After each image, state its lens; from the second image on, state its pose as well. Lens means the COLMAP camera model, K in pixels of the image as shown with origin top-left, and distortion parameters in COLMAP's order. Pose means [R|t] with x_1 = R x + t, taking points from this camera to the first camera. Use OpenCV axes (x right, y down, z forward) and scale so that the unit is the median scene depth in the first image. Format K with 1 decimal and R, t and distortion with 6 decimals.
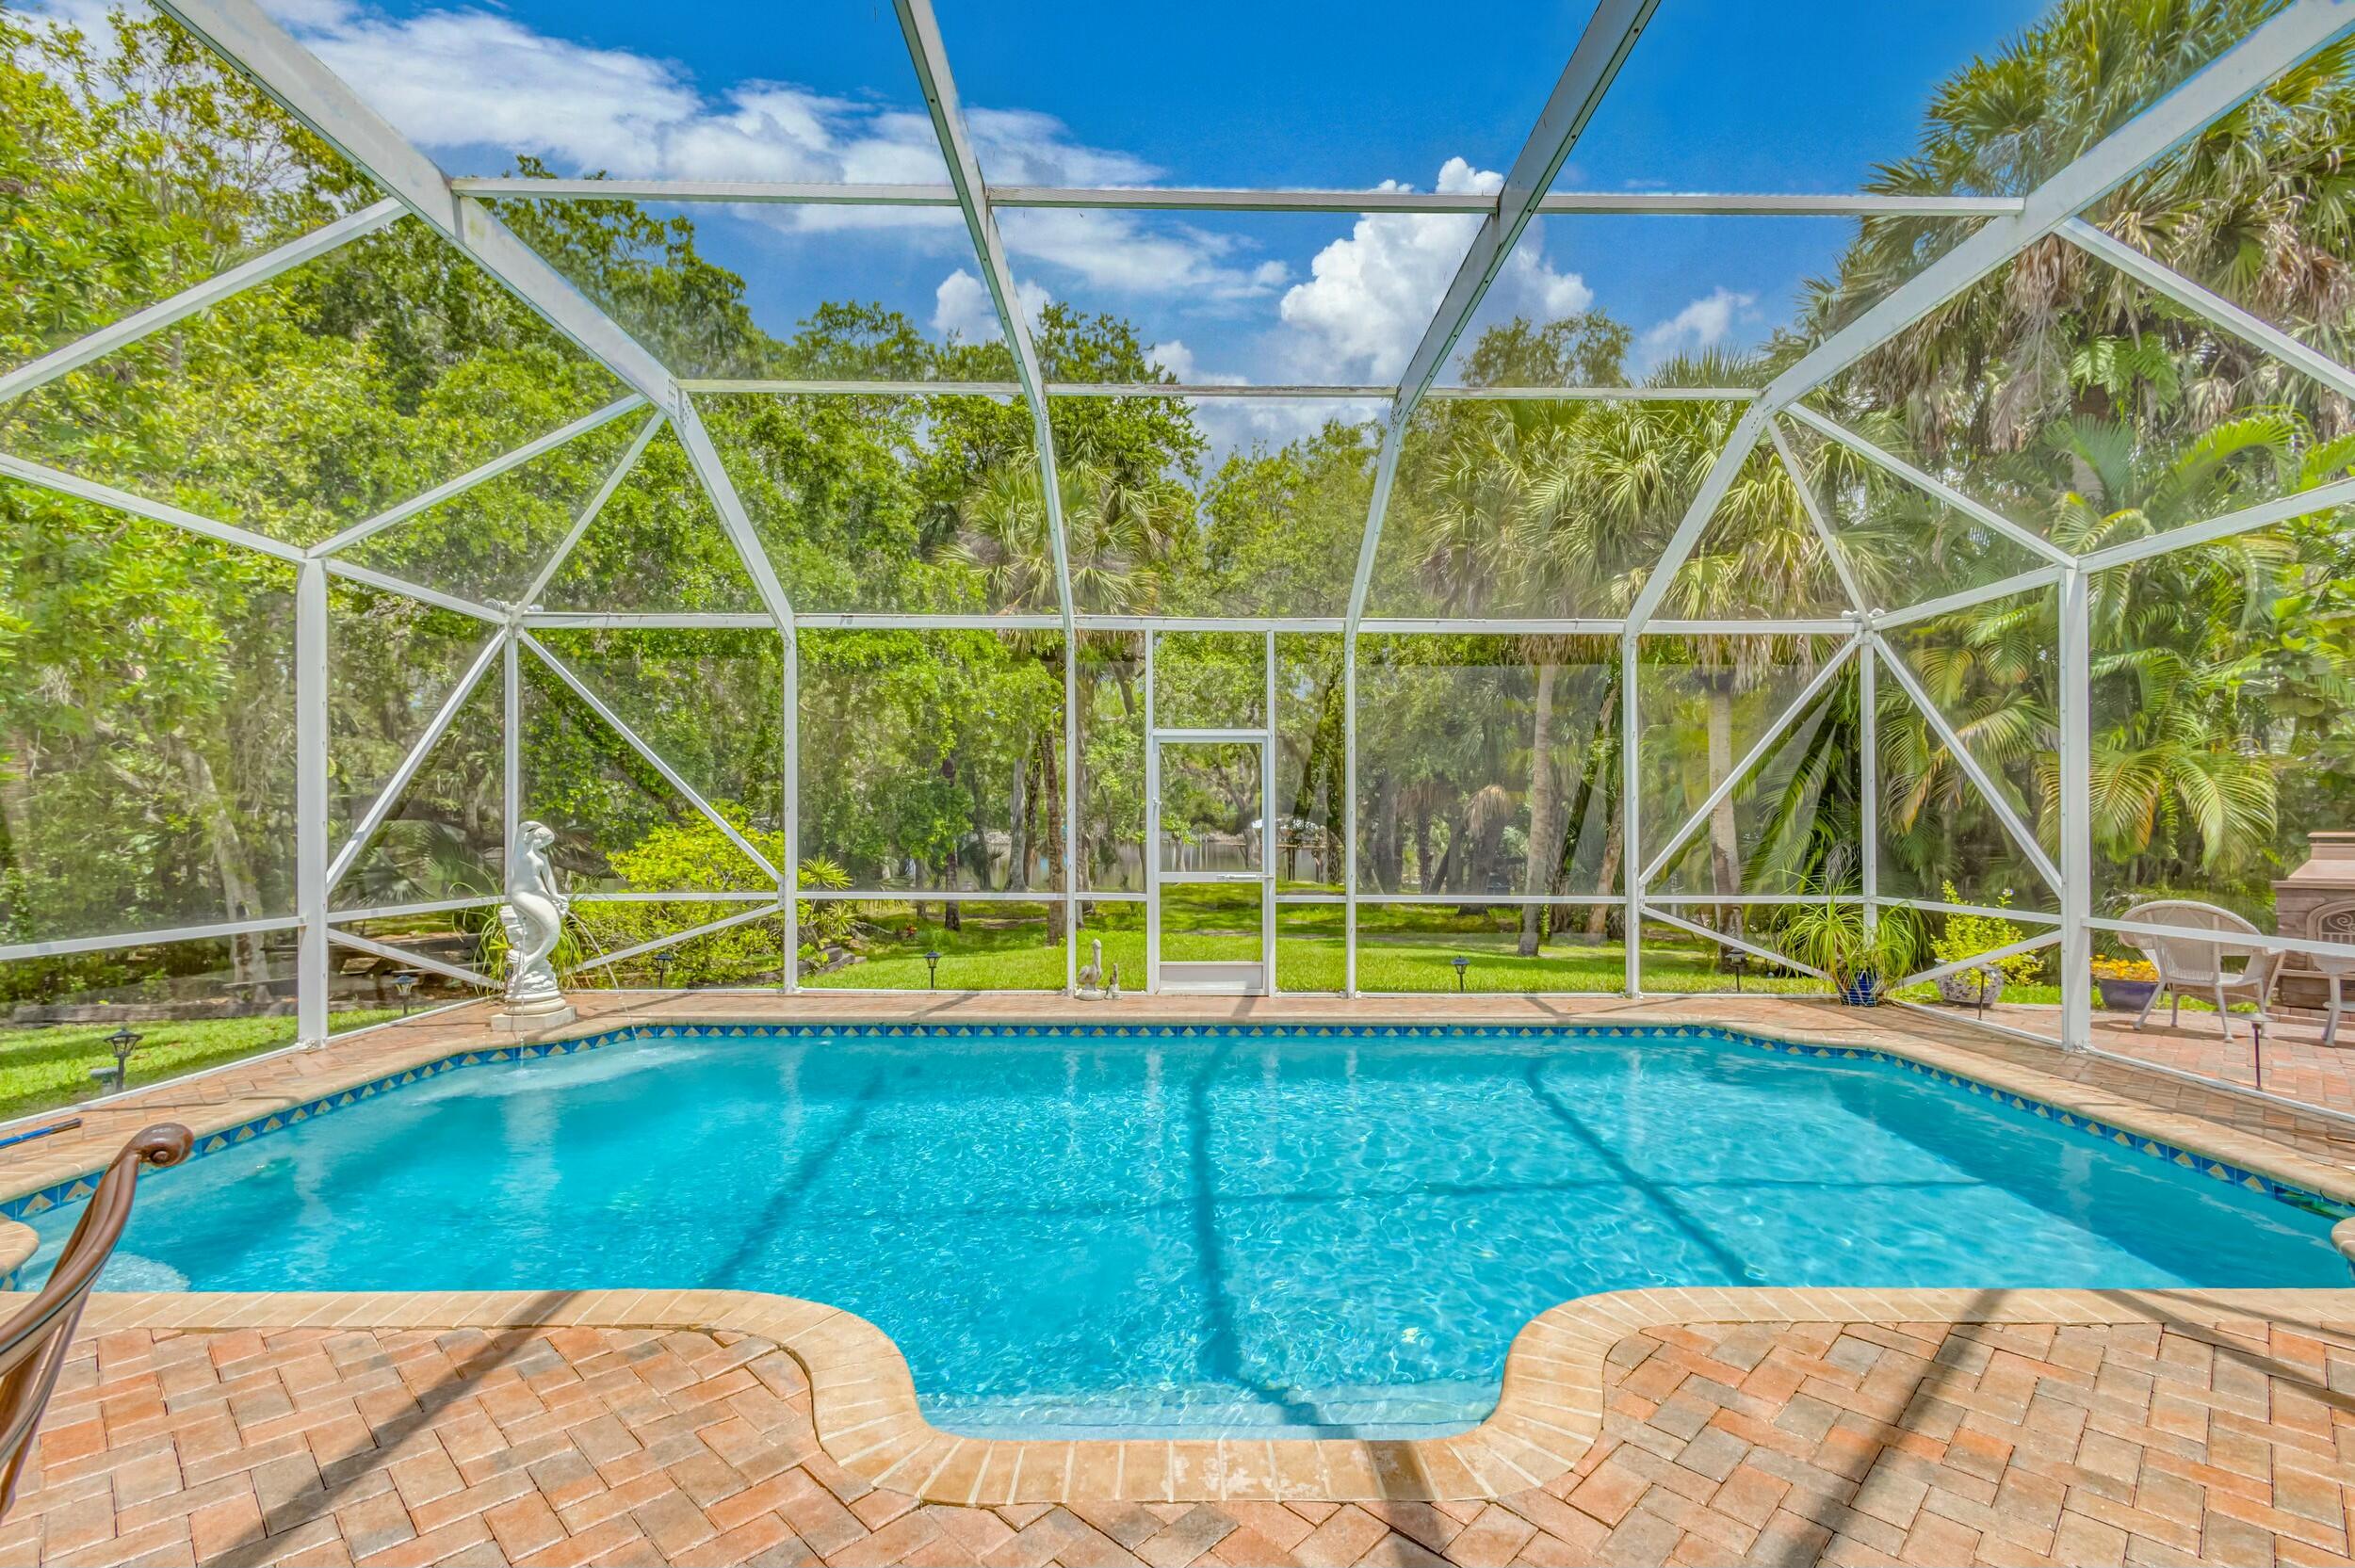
lens RADIAL K [[1084.2, 0, 1182.5], [0, 1084.2, 814.8], [0, 0, 1]] dist [0.002582, 0.000005]
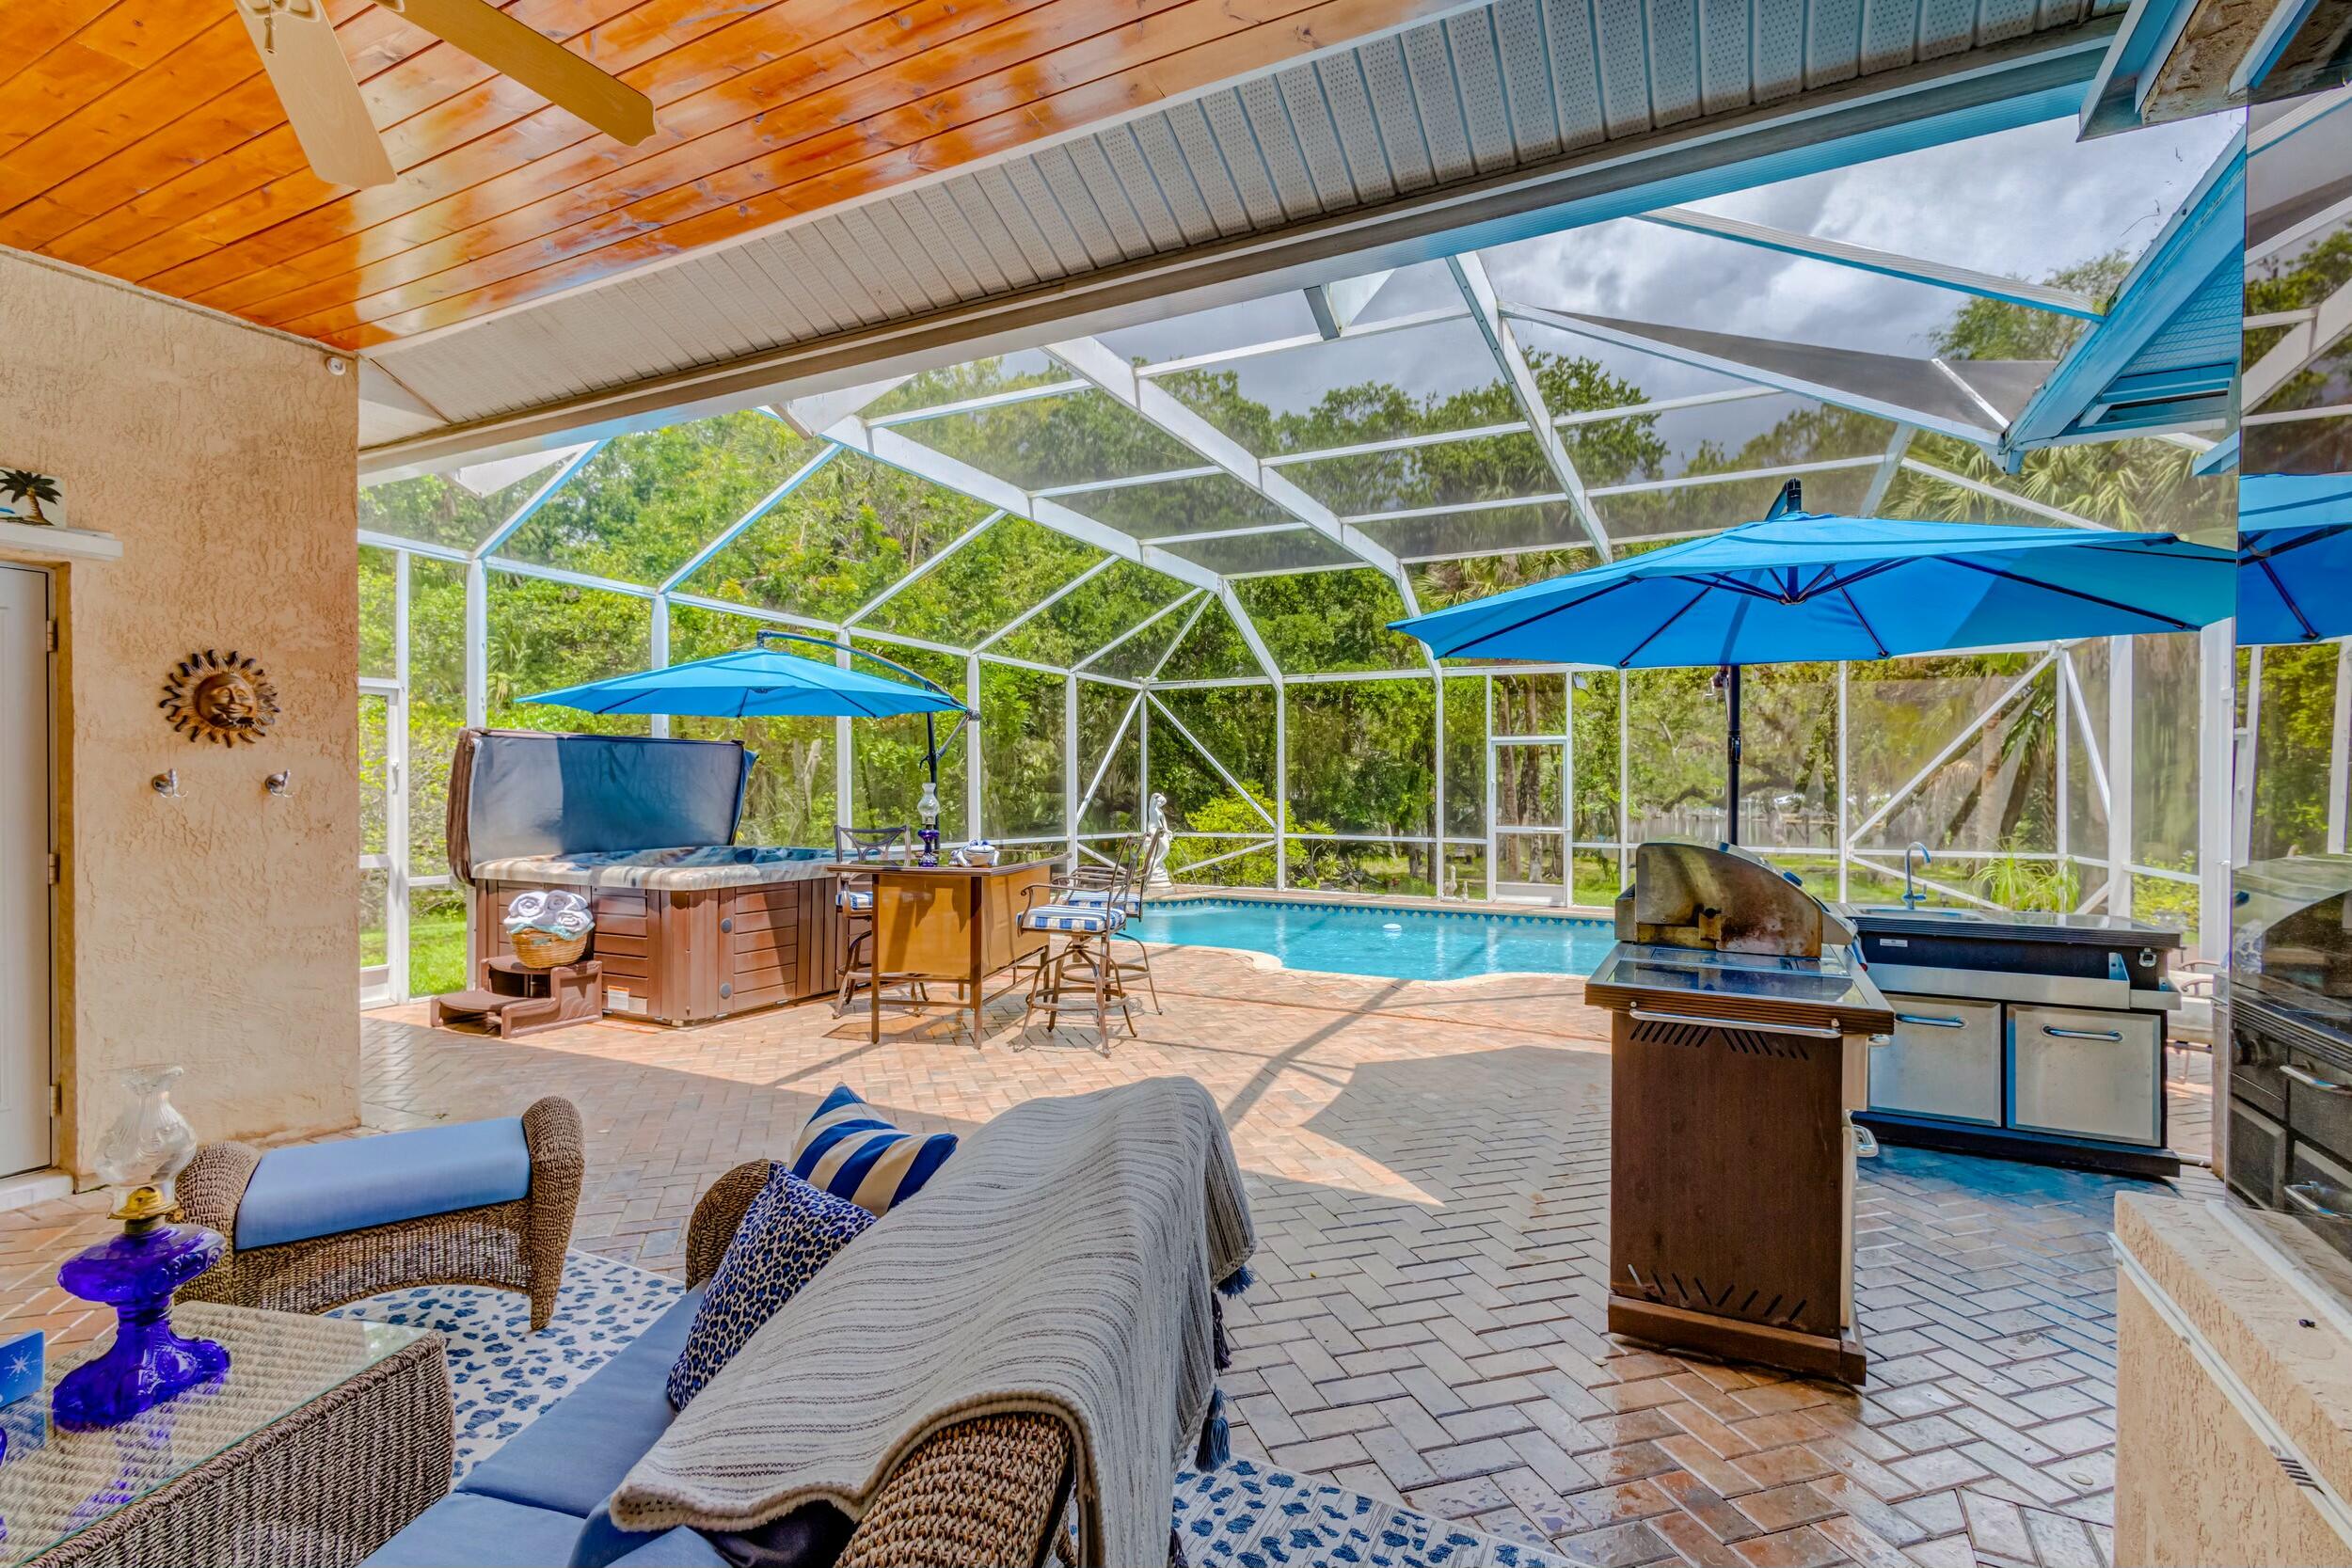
lens RADIAL K [[1086.3, 0, 1176.0], [0, 1086.3, 784.0], [0, 0, 1]] dist [0.010611, -0.000007]
pose [[0.884415, -0.002759, -0.466693, 0.226837], [0.000506, 0.999988, -0.004953, -0.001162], [0.466700, 0.004144, 0.884406, -0.466374]]
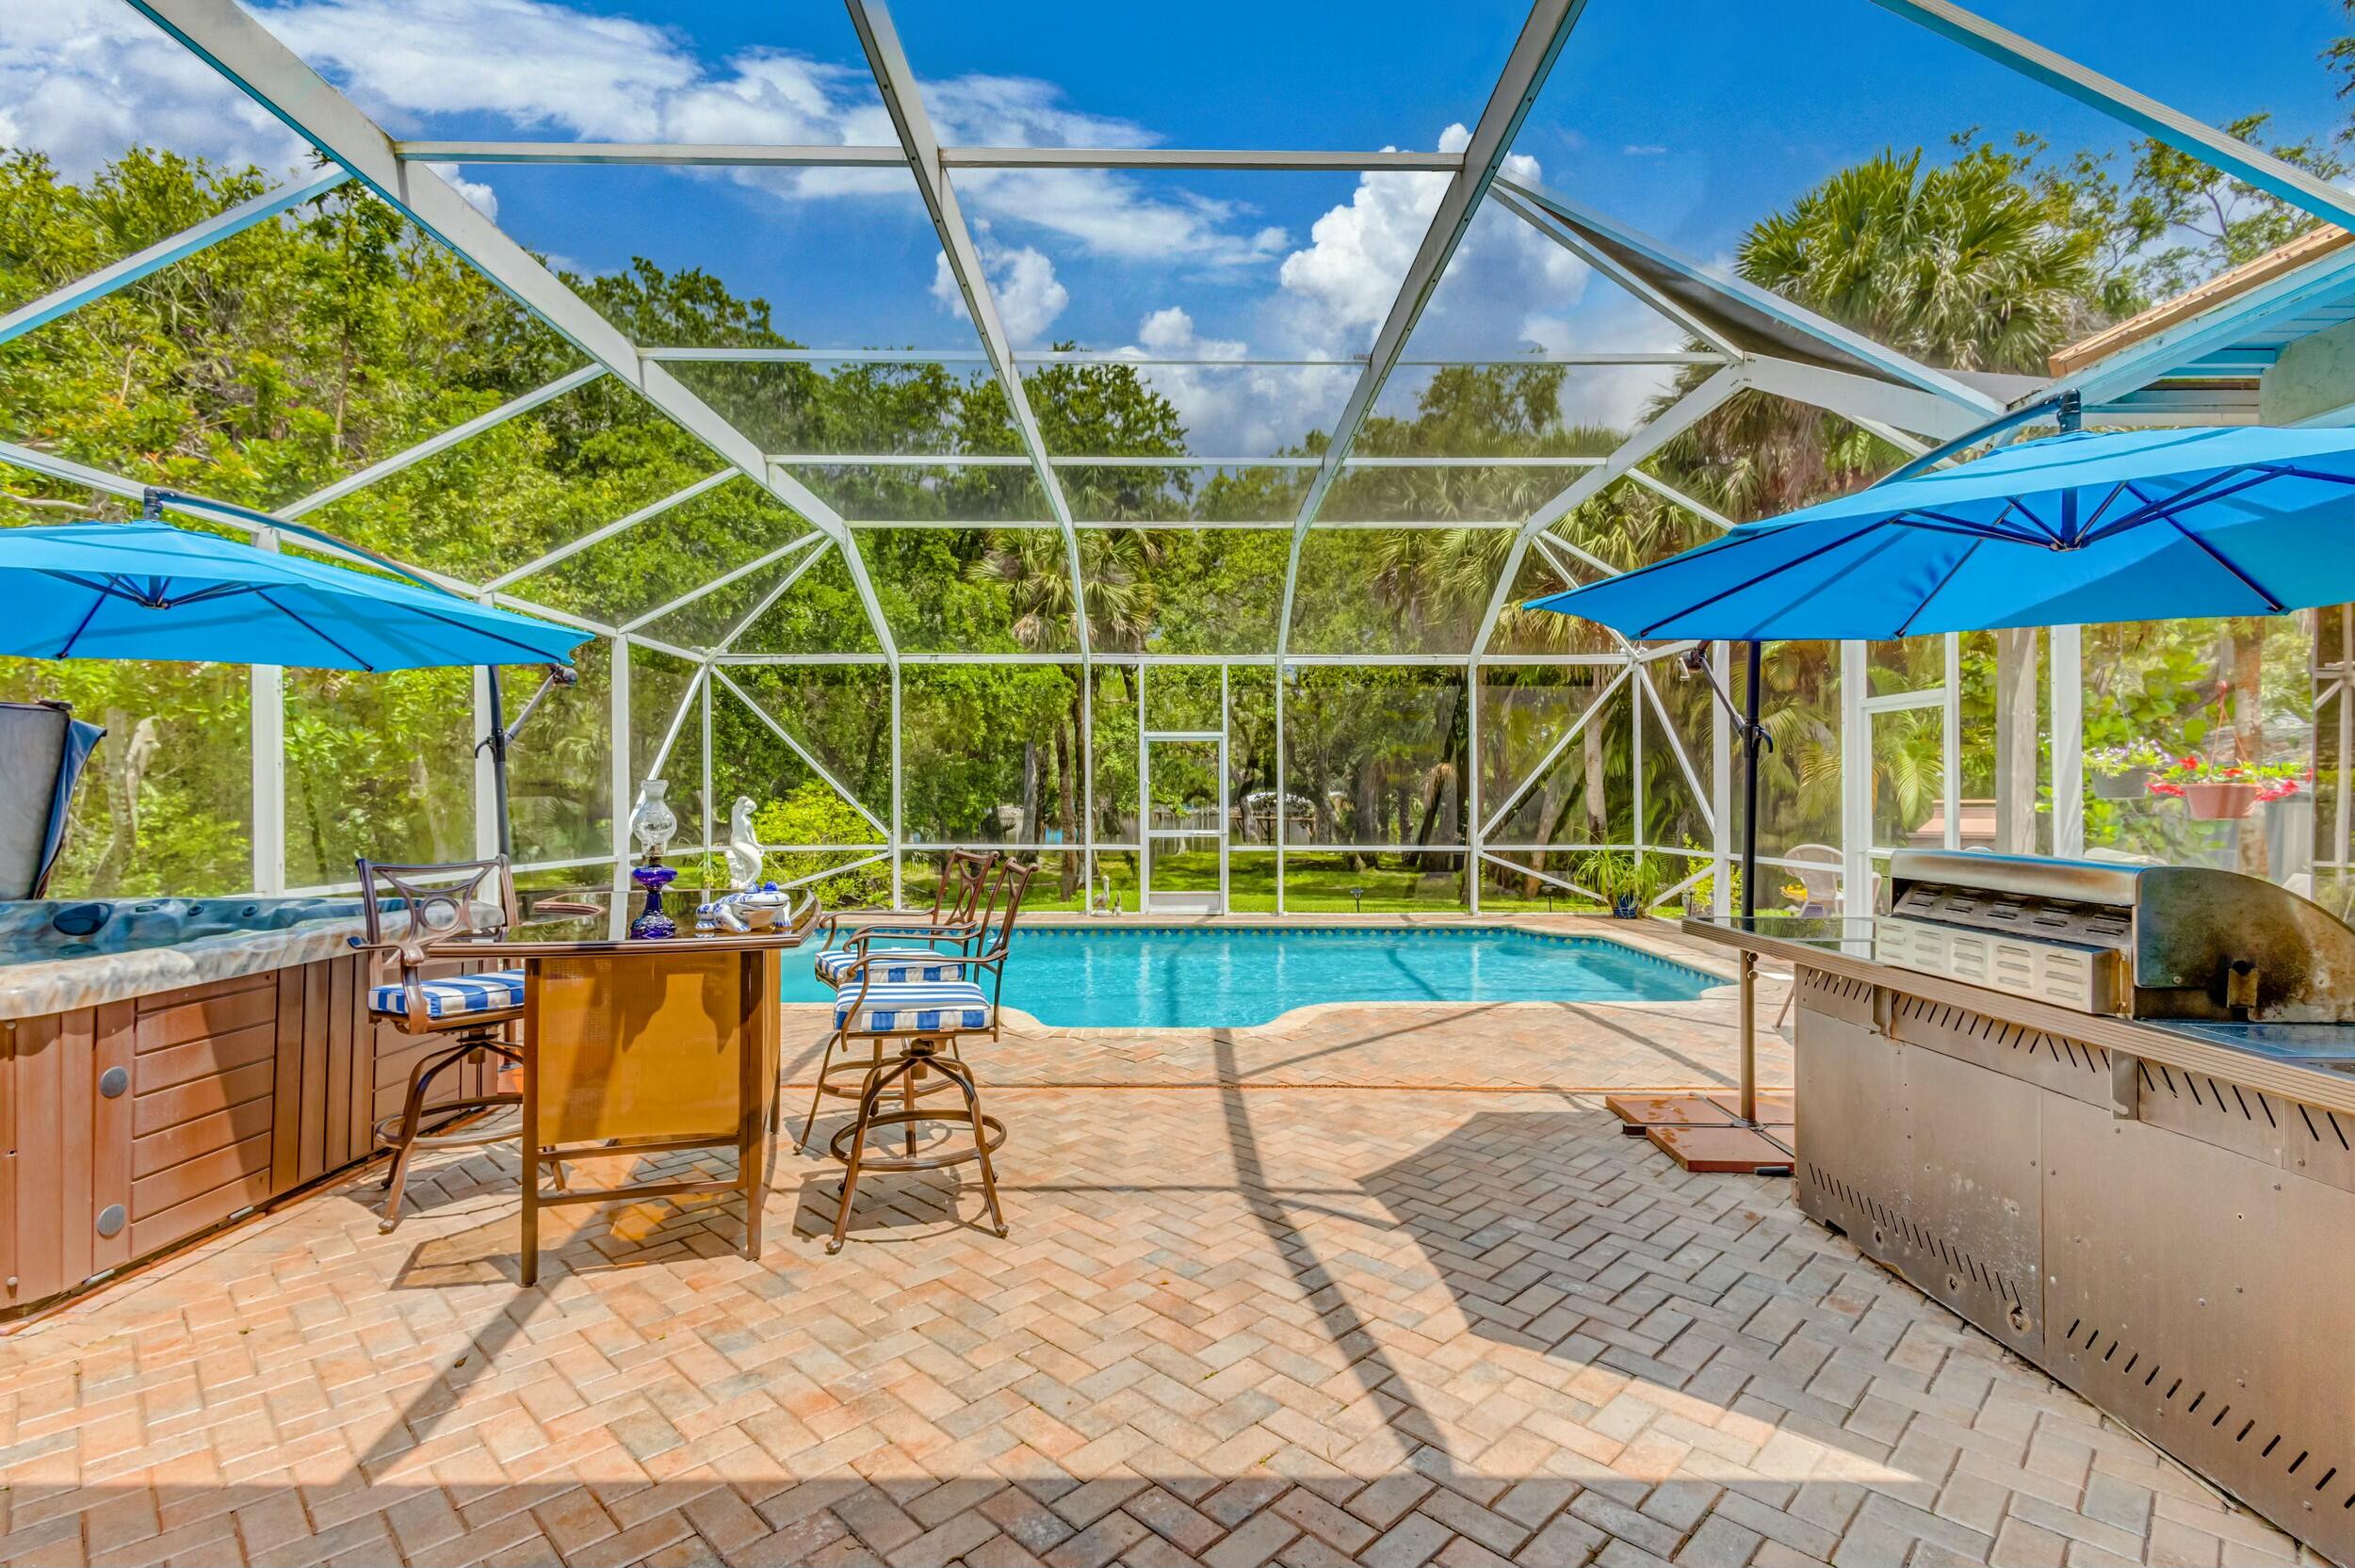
lens RADIAL K [[1093.3, 0, 1176.9], [0, 1093.3, 781.9], [0, 0, 1]] dist [0.007918, -0.000250]
pose [[0.999961, -0.003768, -0.007935, 0.020715], [0.003717, 0.999972, -0.006466, -0.001414], [0.007959, 0.006436, 0.999948, -0.343980]]
